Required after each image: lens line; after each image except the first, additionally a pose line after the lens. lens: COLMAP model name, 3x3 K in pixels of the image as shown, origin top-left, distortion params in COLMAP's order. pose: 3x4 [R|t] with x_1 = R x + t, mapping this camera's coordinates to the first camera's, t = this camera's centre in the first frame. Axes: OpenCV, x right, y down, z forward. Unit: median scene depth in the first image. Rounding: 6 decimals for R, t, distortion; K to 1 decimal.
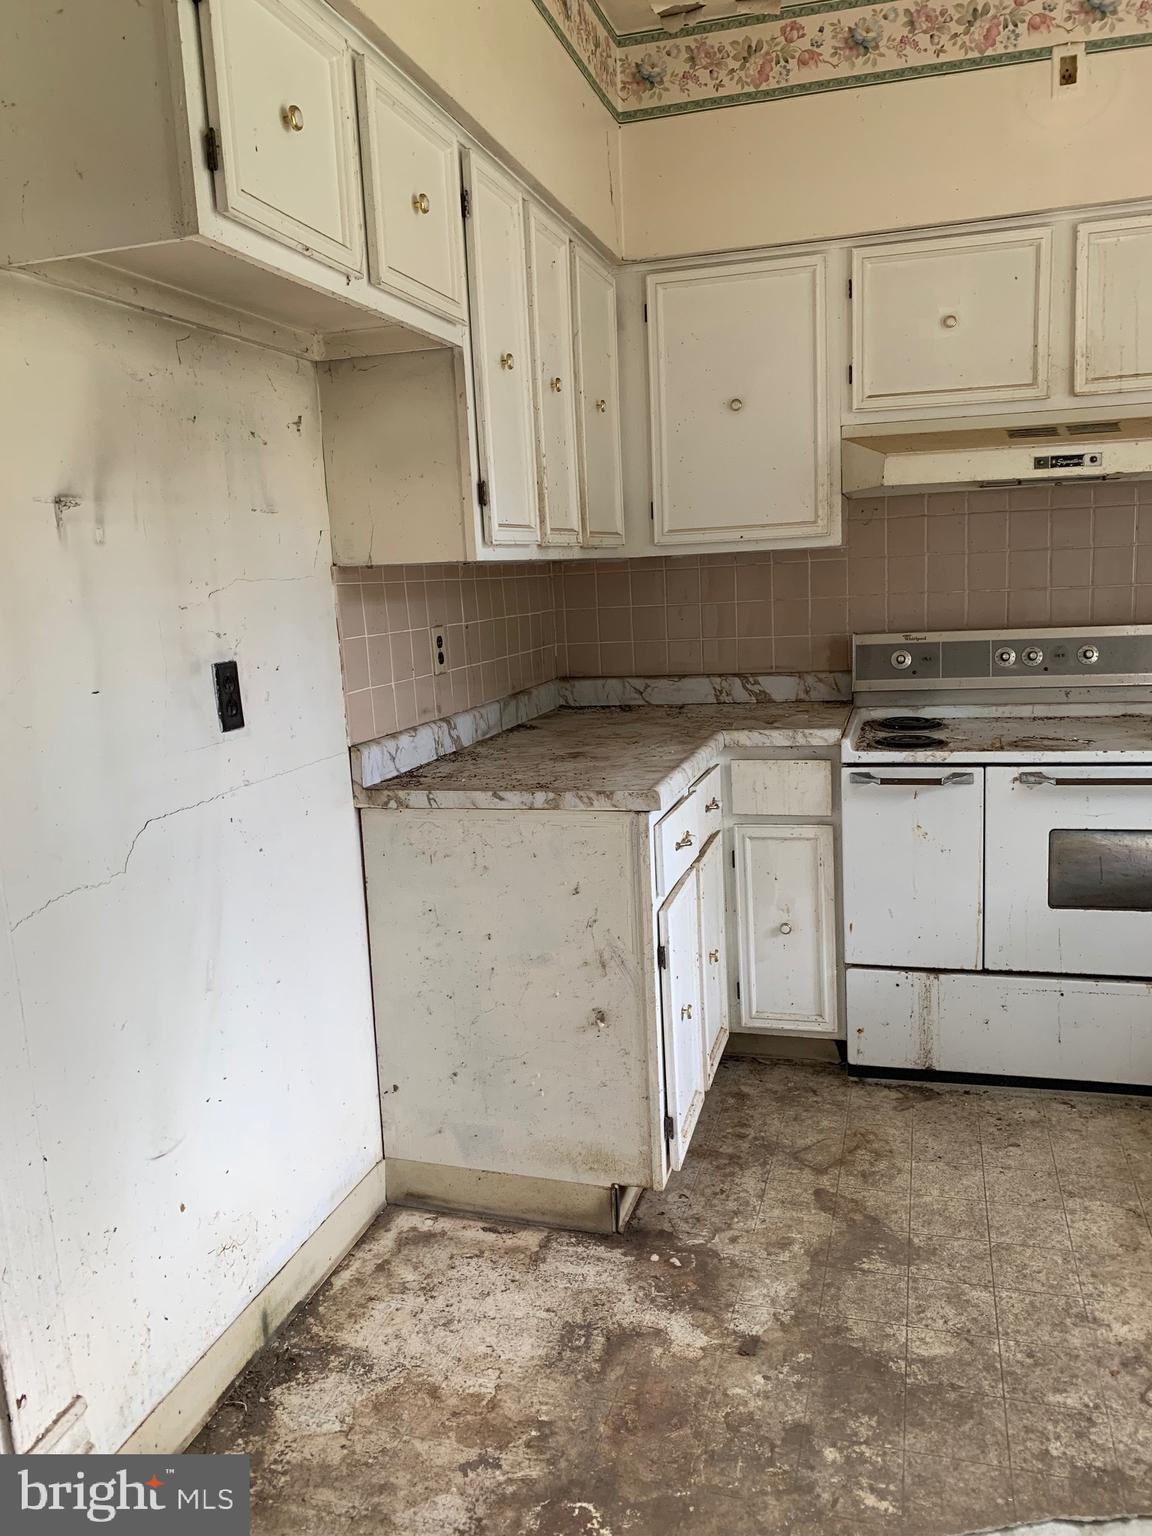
lens RADIAL K [[1173.3, 0, 570.4], [0, 1173.3, 771.8], [0, 0, 1]] dist [0.015537, -0.017266]
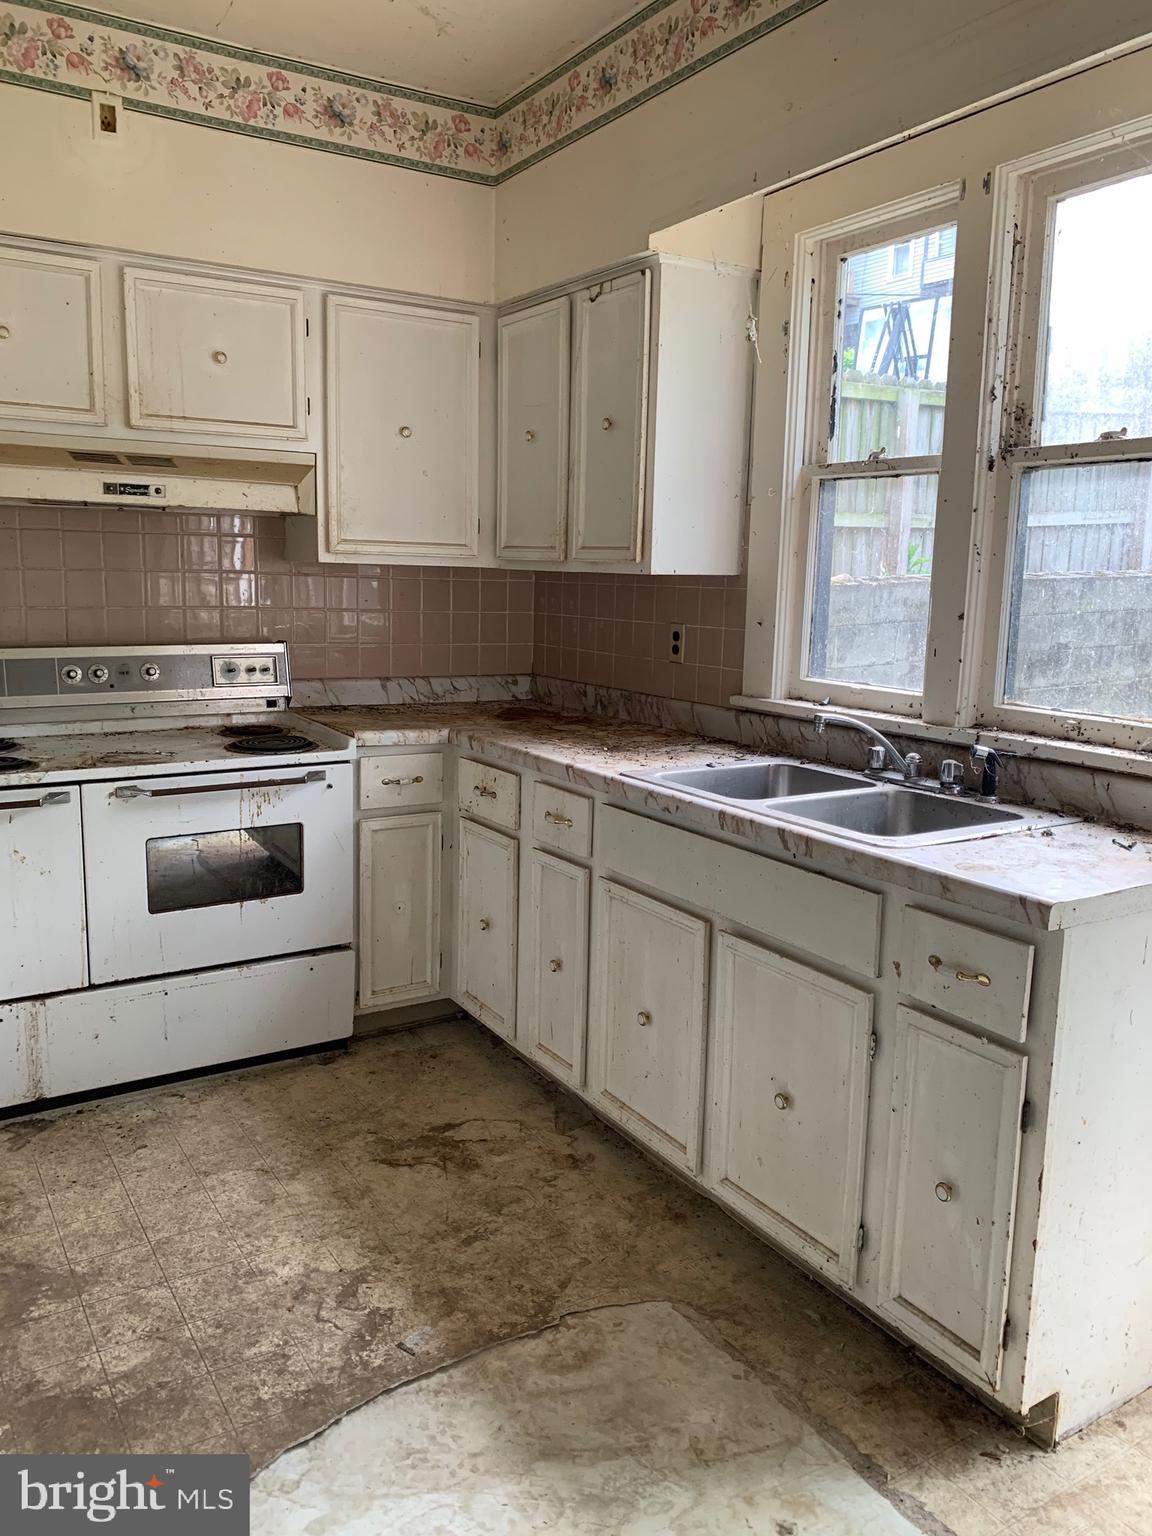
lens RADIAL K [[1173.3, 0, 565.9], [0, 1173.3, 767.4], [0, 0, 1]] dist [0.015537, -0.017266]
pose [[0.667828, -0.065710, 0.741410, -0.118180], [0.076210, 0.996897, 0.019707, -0.007163], [-0.740404, 0.043343, 0.670763, 0.016508]]
